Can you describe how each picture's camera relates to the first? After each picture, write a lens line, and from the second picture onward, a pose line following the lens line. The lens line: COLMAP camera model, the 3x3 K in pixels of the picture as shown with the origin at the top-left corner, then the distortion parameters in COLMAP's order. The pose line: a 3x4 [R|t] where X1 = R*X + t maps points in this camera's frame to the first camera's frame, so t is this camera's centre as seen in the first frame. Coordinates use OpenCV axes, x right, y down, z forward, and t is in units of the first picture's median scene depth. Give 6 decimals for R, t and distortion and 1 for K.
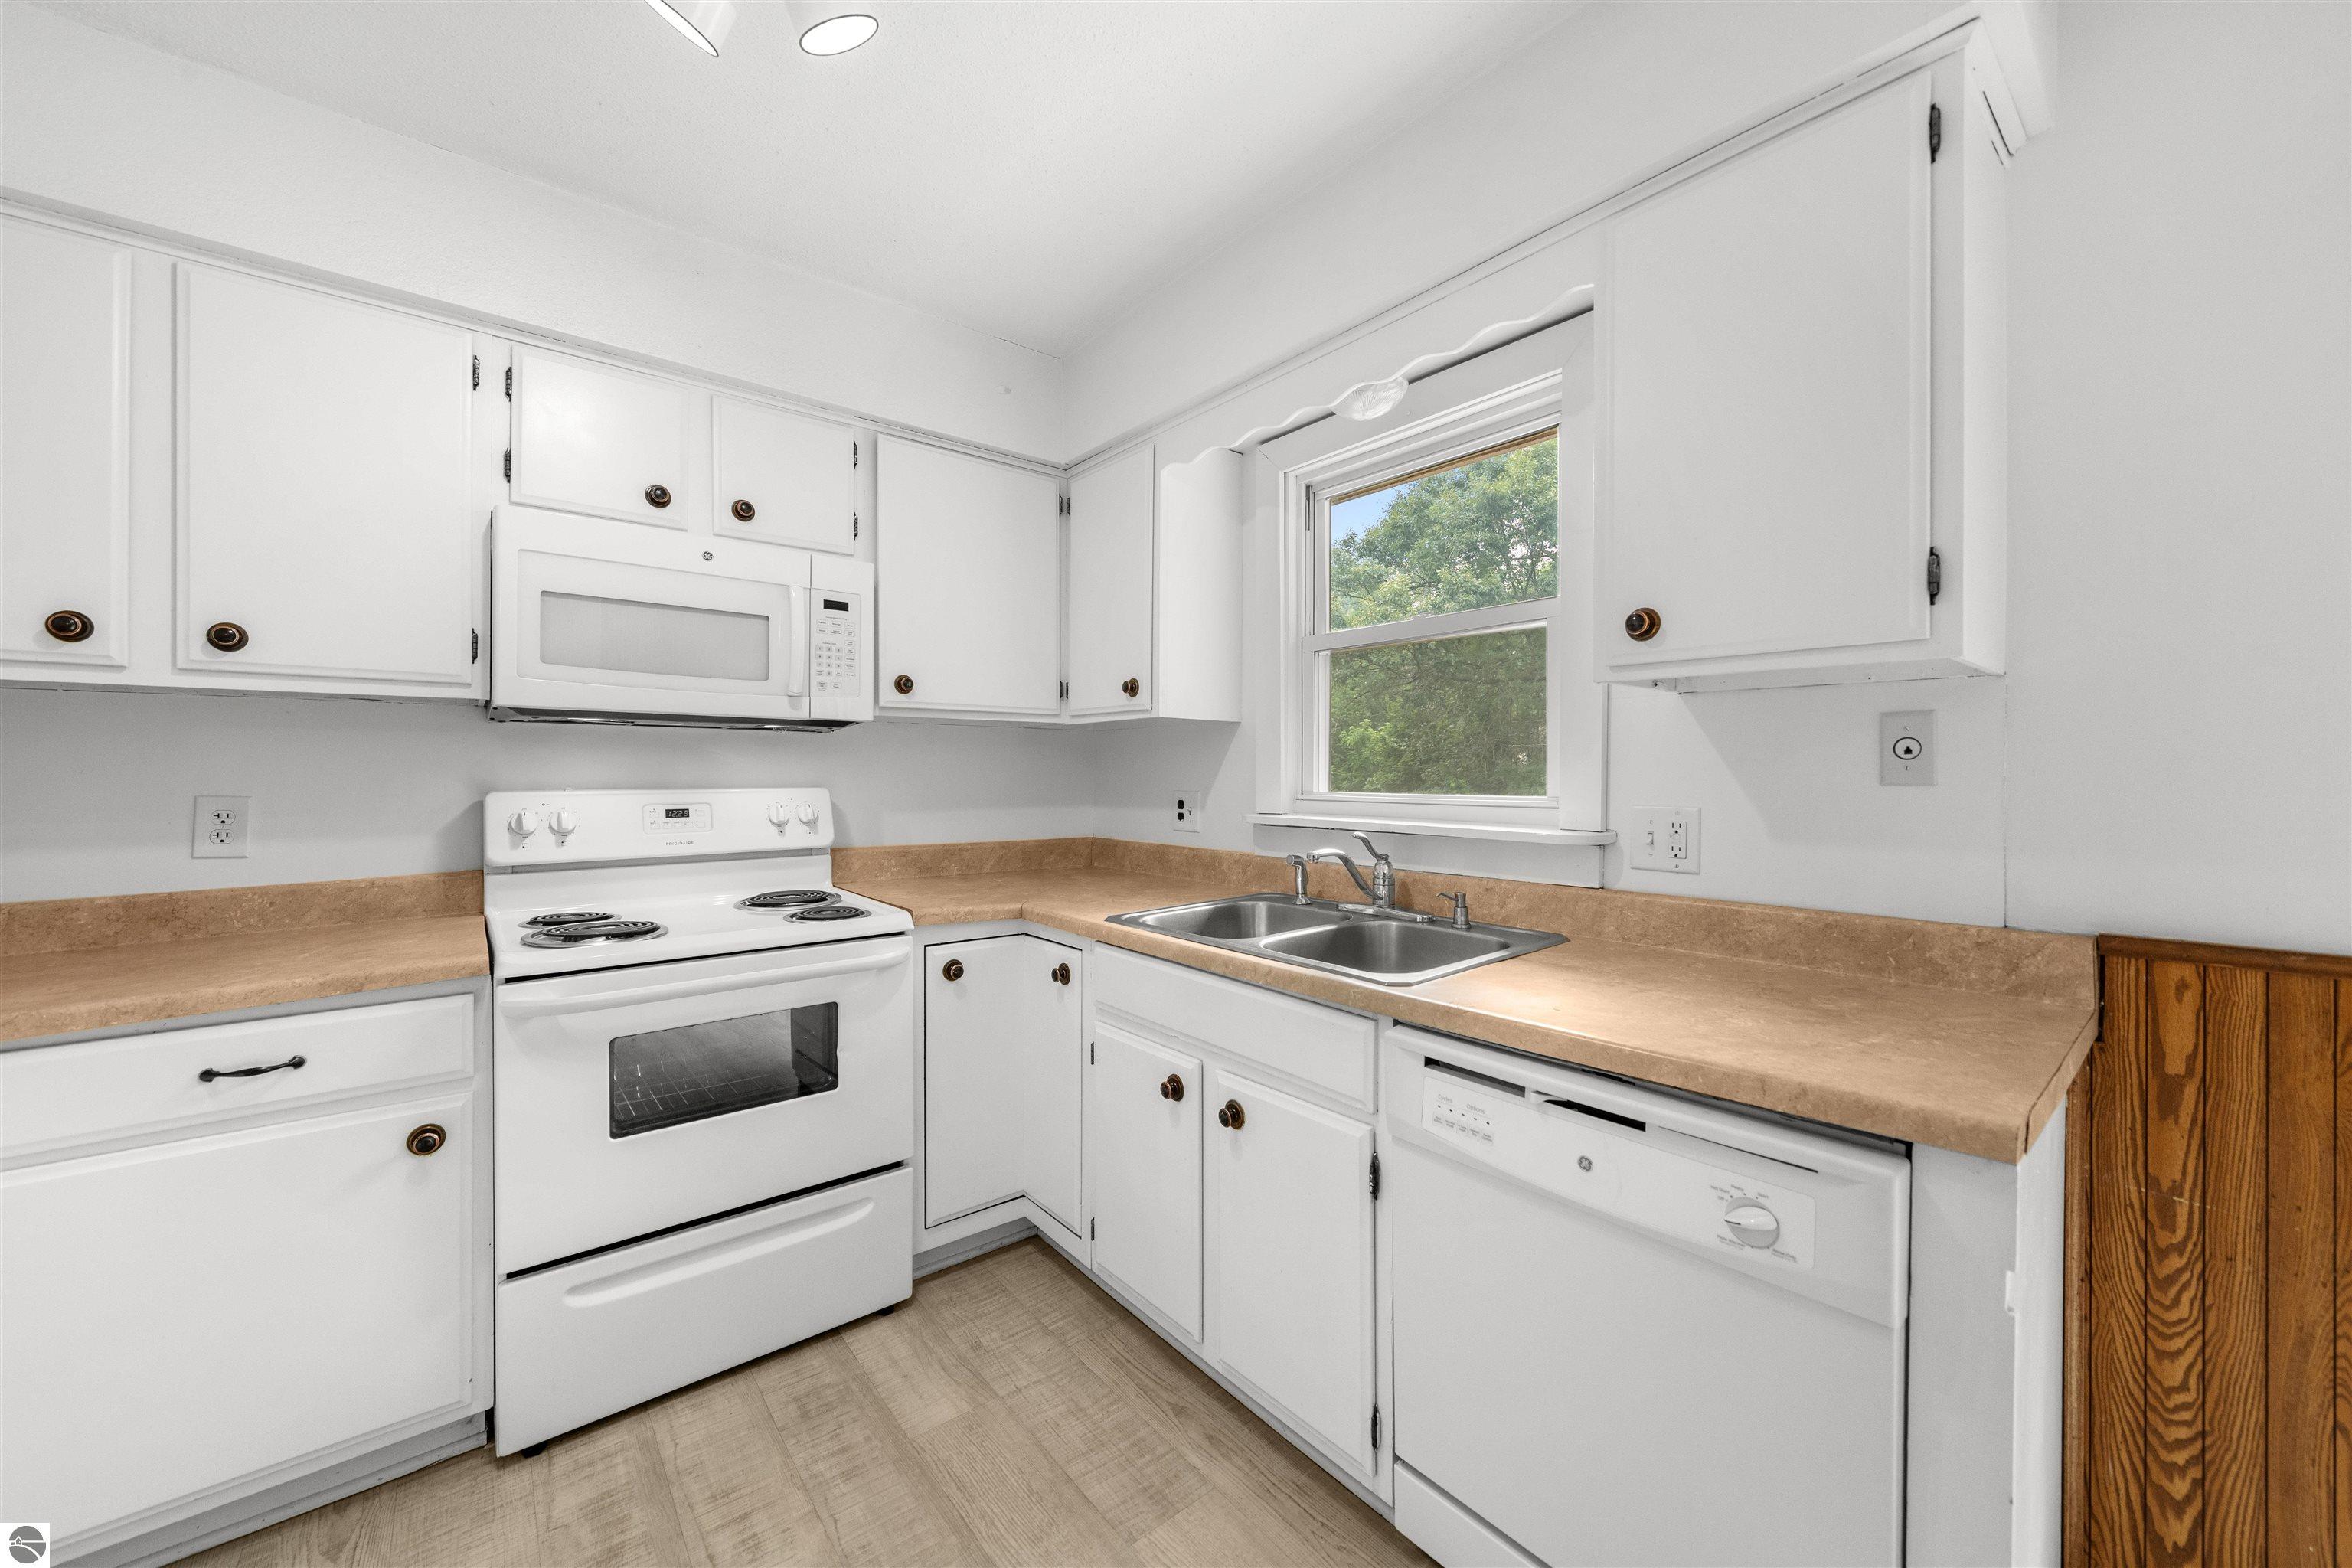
lens RADIAL K [[886.6, 0, 1181.4], [0, 886.6, 775.3], [0, 0, 1]] dist [-0.000365, 0.000031]
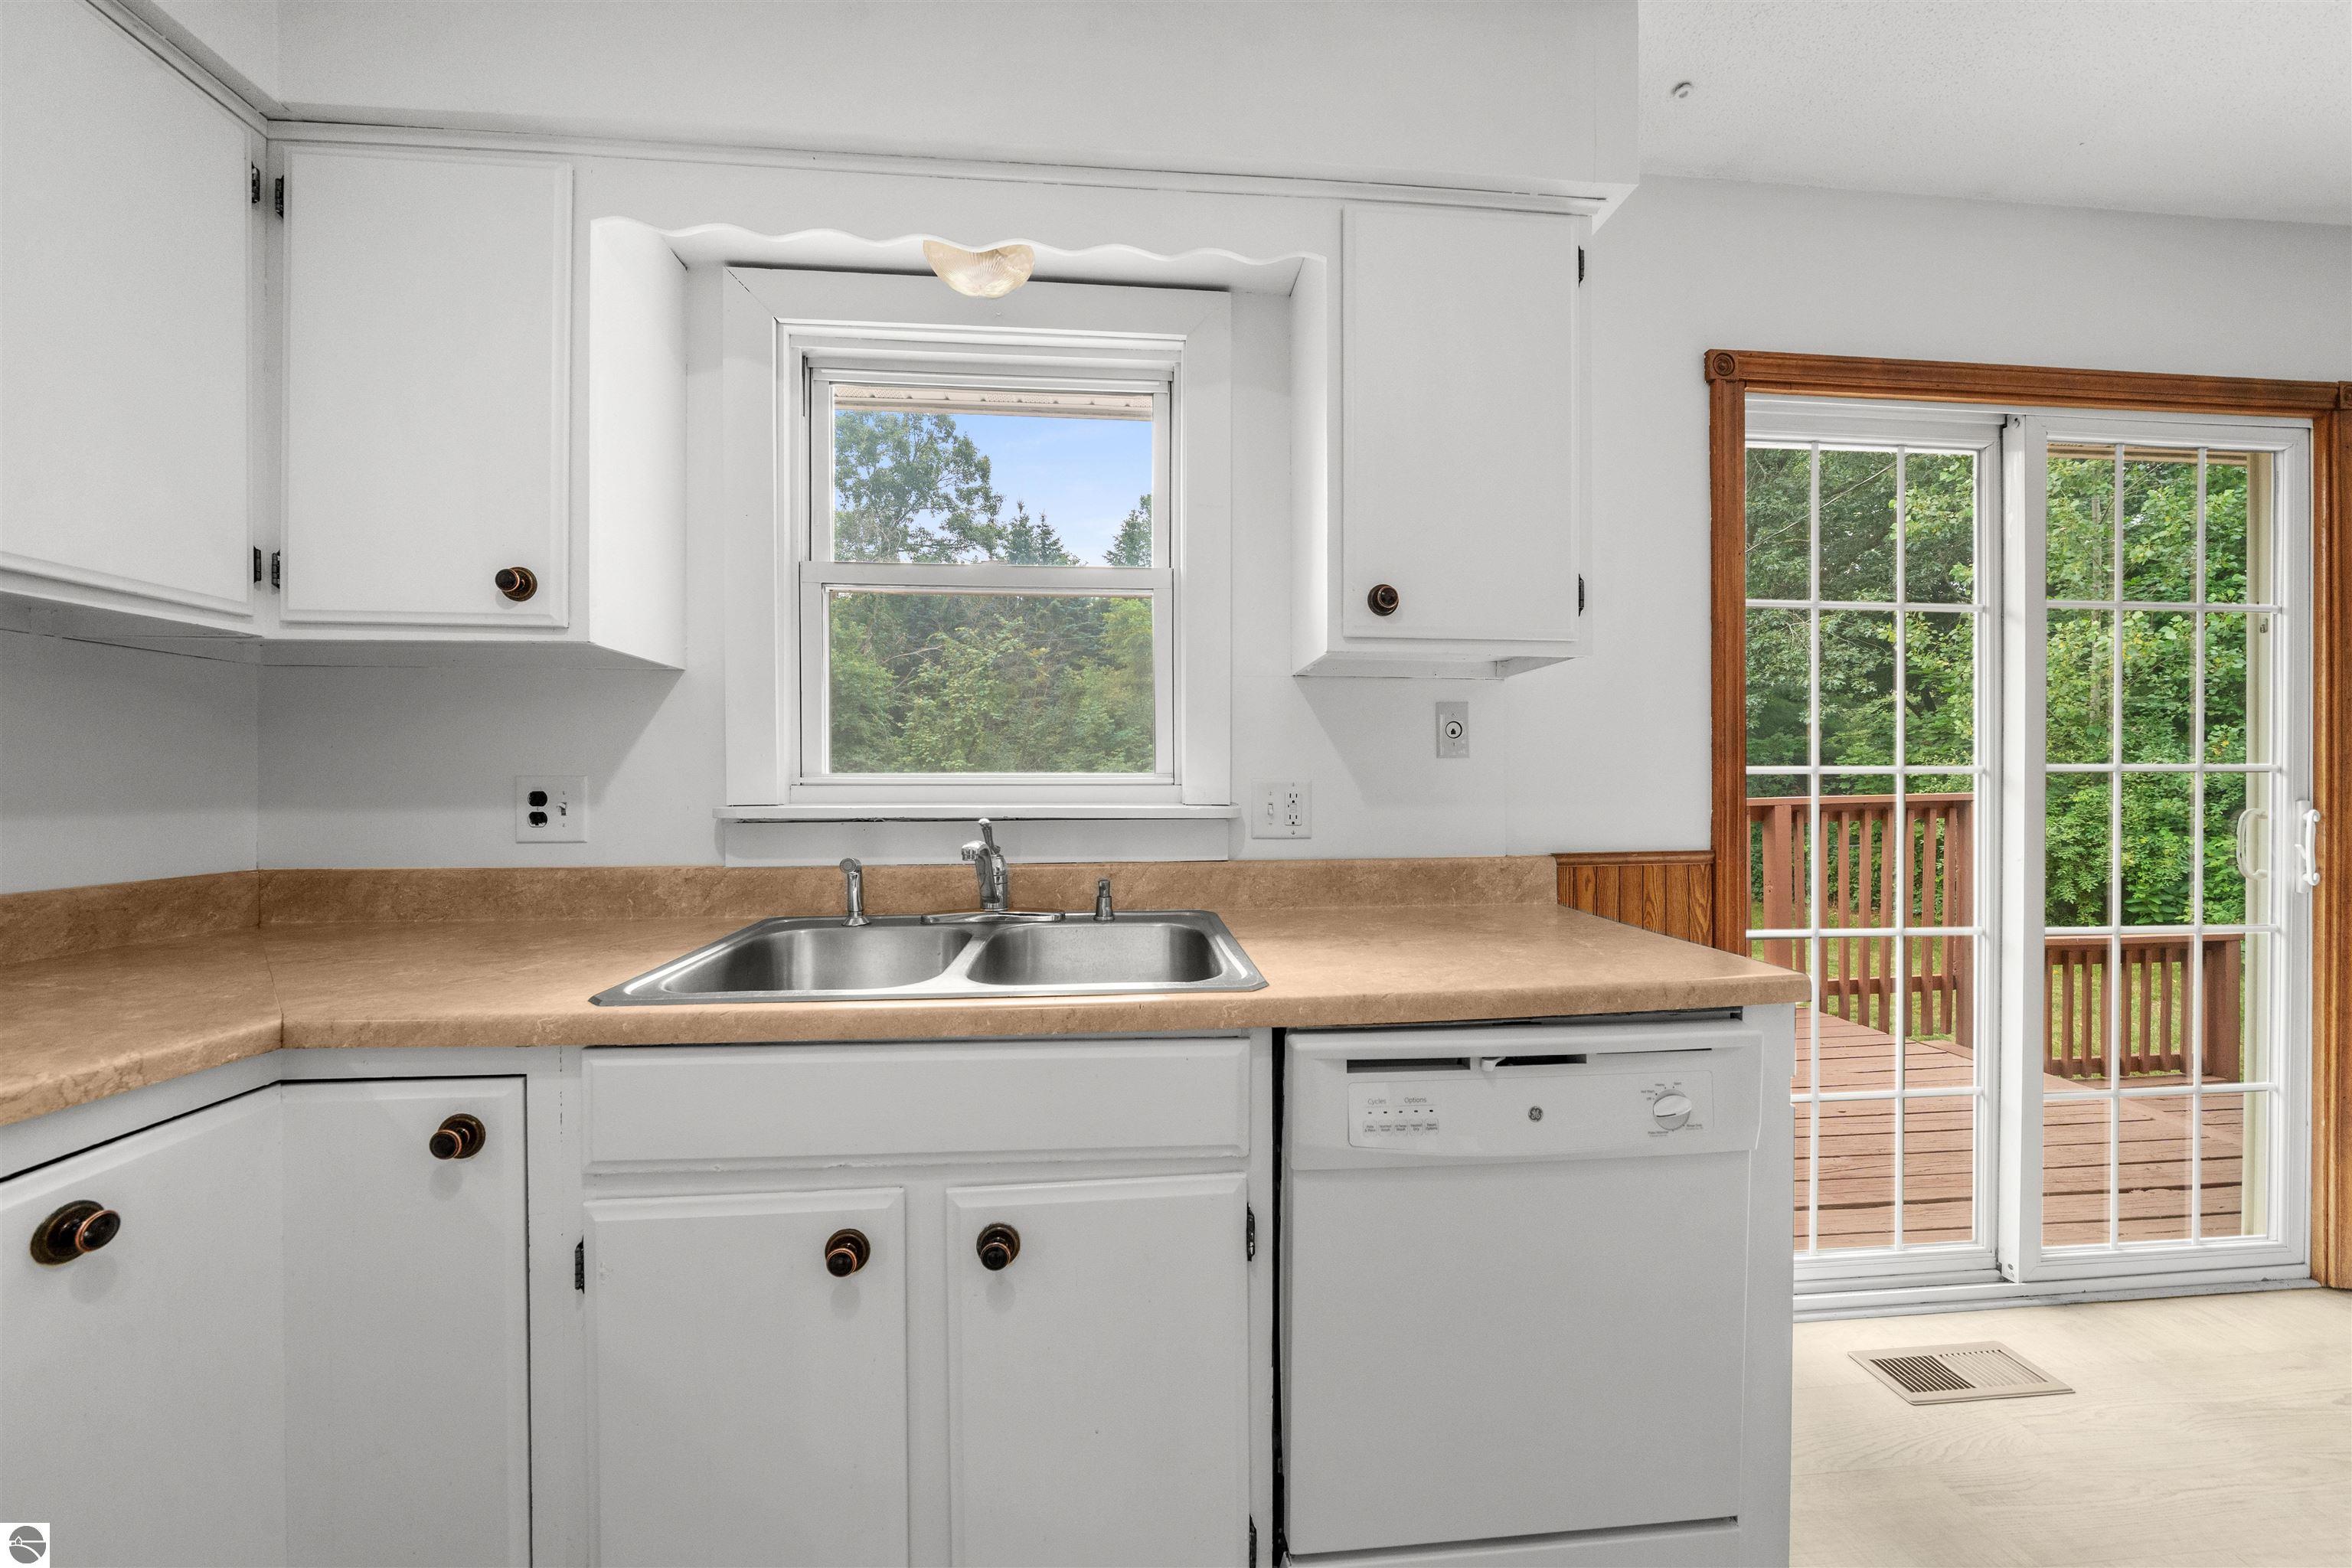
lens RADIAL K [[819.3, 0, 1176.8], [0, 819.3, 789.1], [0, 0, 1]] dist [-0.005240, -0.000193]
pose [[0.564263, -0.008140, 0.825555, -0.289199], [0.004231, 0.999967, 0.006968, 0.032625], [-0.825584, -0.000439, 0.564279, 0.436152]]
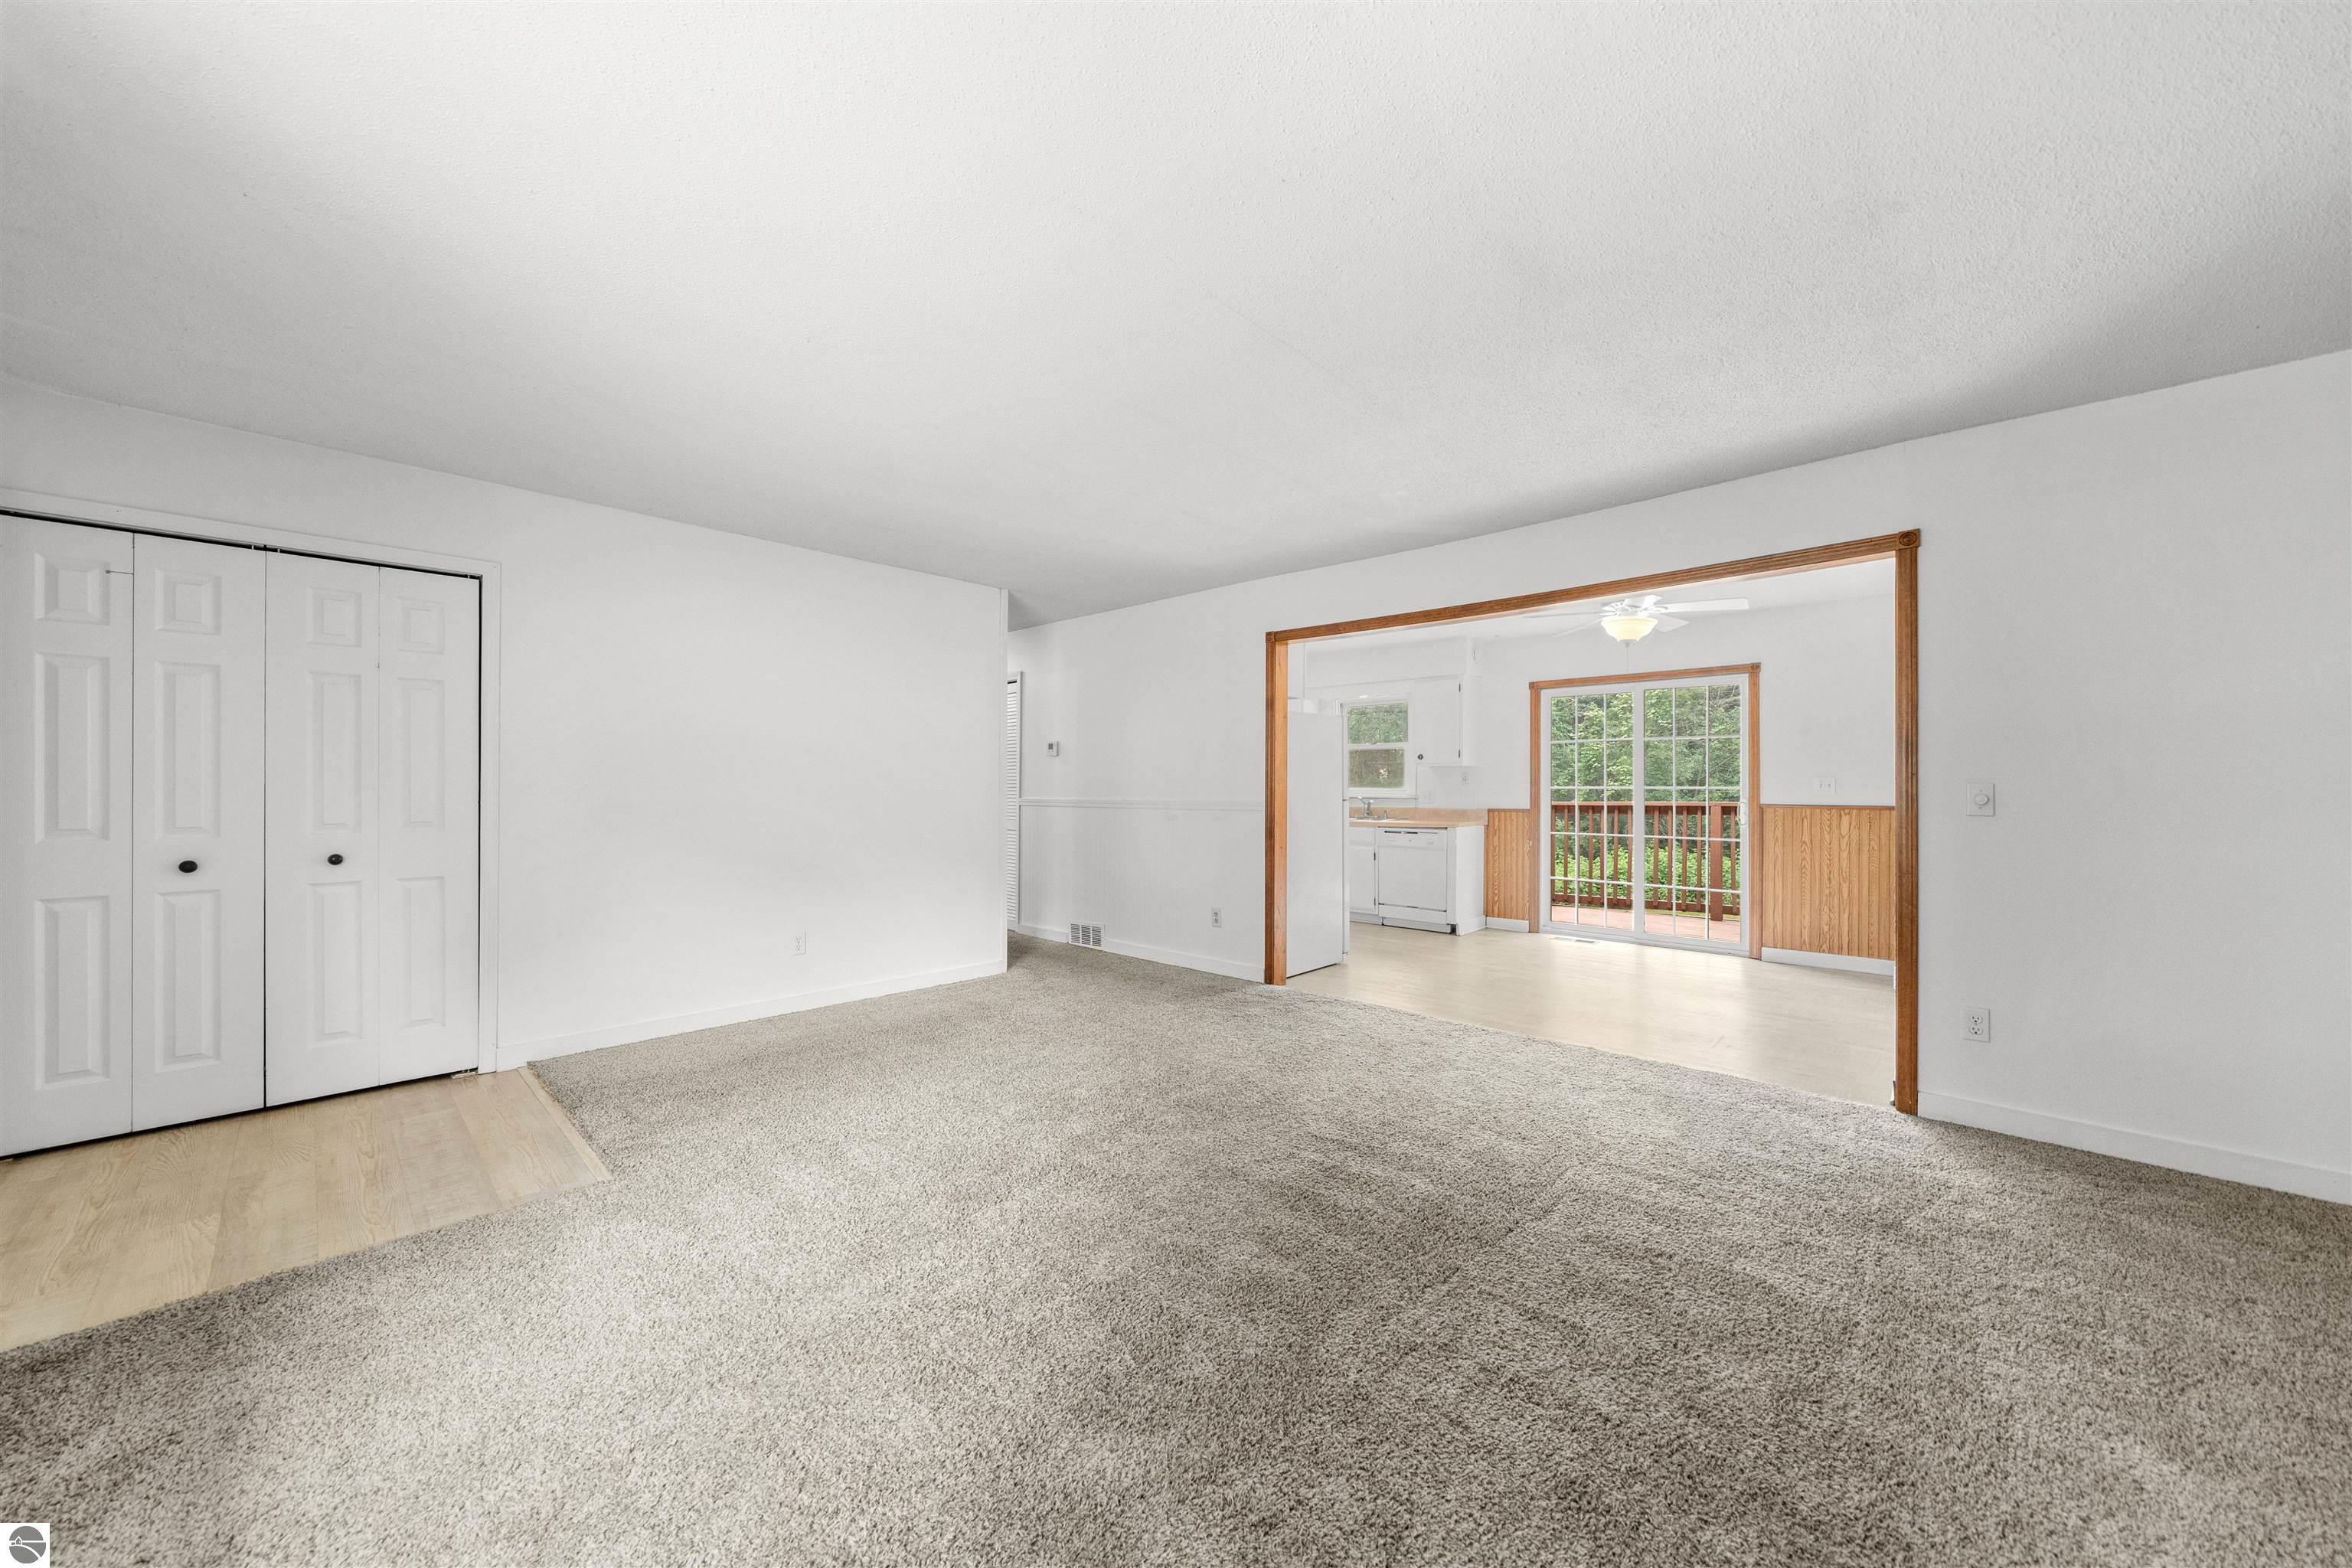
lens RADIAL K [[864.8, 0, 1172.3], [0, 864.8, 788.2], [0, 0, 1]] dist [0.000471, 0.000052]
pose [[0.990887, 0.000314, 0.134694, -1.202382], [-0.000654, 0.999997, 0.002481, 0.015034], [-0.134693, -0.002546, 0.990884, -2.851201]]
